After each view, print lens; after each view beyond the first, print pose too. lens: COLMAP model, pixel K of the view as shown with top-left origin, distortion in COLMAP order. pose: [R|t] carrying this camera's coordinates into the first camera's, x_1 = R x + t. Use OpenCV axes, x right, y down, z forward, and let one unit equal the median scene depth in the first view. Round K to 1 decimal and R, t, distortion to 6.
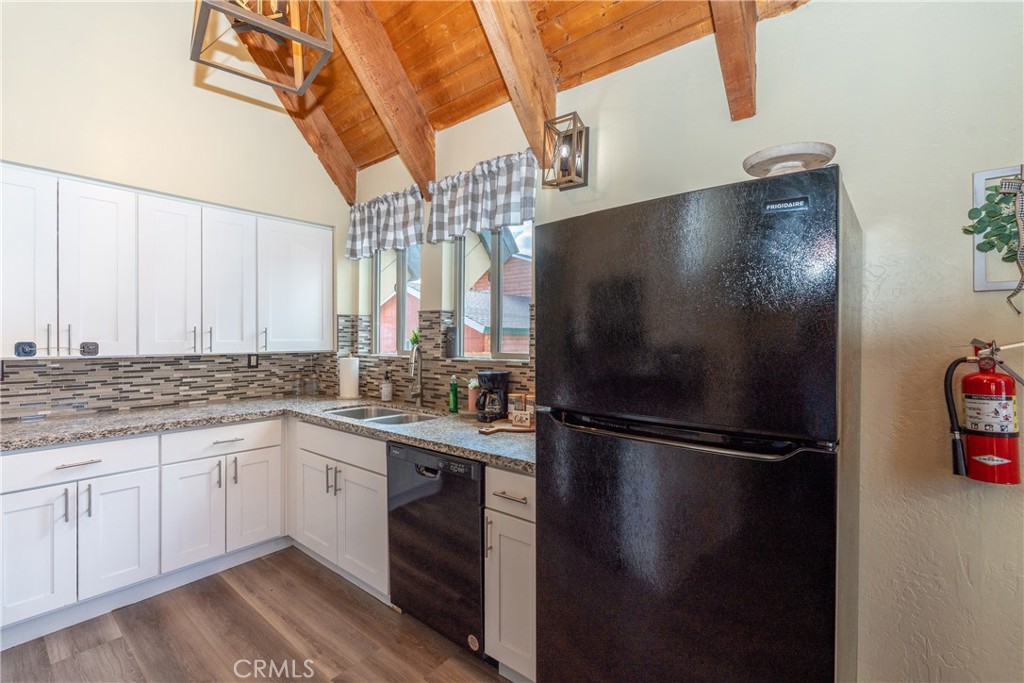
lens RADIAL K [[457.6, 0, 513.3], [0, 457.6, 341.0], [0, 0, 1]] dist [0.000663, -0.001799]
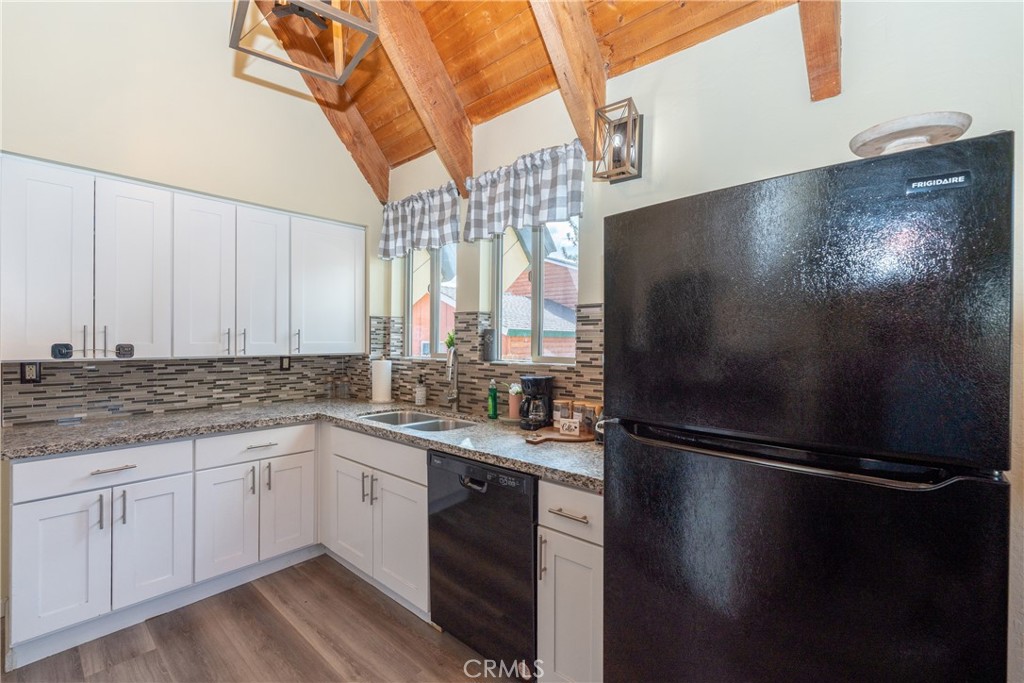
lens RADIAL K [[457.6, 0, 512.9], [0, 457.6, 341.3], [0, 0, 1]] dist [0.000663, -0.001799]
pose [[0.999101, 0.002388, -0.042323, -0.054649], [-0.002578, 0.999987, -0.004416, -0.001059], [0.042312, 0.004521, 0.999094, 0.055515]]
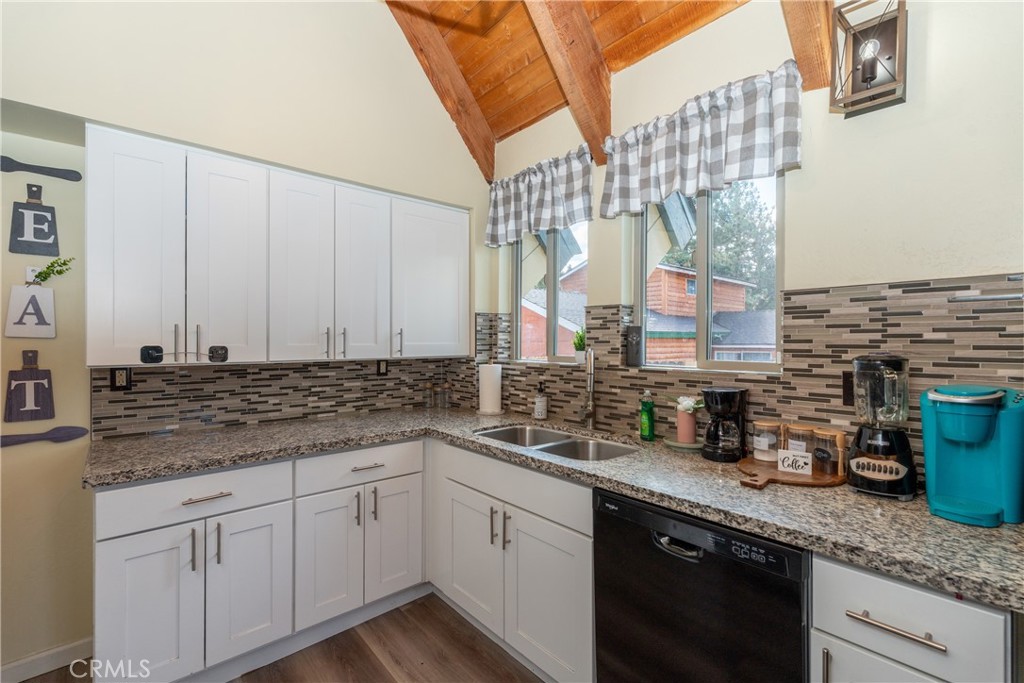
lens RADIAL K [[457.6, 0, 510.6], [0, 457.6, 340.6], [0, 0, 1]] dist [0.000663, -0.001799]
pose [[0.985809, -0.001195, -0.167868, -0.254864], [-0.000010, 0.999974, -0.007181, -0.001143], [0.167872, 0.007081, 0.985783, 0.259565]]
